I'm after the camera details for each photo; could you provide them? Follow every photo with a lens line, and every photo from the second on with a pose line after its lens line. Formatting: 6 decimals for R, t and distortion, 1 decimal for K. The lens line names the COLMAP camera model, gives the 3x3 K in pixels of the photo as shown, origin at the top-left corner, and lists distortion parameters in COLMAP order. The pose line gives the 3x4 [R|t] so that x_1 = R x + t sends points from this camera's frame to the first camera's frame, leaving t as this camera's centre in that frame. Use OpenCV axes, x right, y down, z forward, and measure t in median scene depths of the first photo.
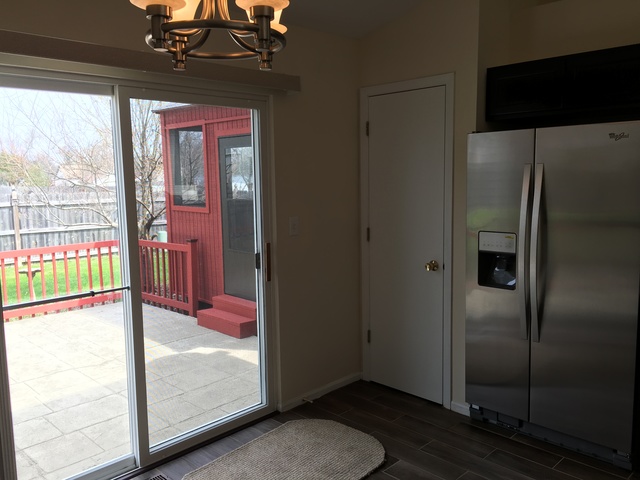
lens RADIAL K [[544.6, 0, 320.2], [0, 544.6, 239.0], [0, 0, 1]] dist [0.052043, -0.052399]
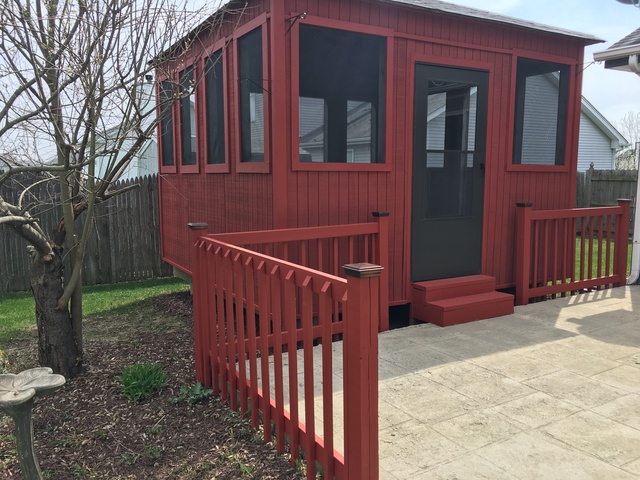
lens RADIAL K [[544.6, 0, 320.4], [0, 544.6, 240.2], [0, 0, 1]] dist [0.052043, -0.052399]
pose [[0.221195, -0.093621, 0.970725, -0.946995], [0.112622, 0.991174, 0.069930, -0.021340], [-0.968705, 0.093857, 0.229786, 1.000114]]
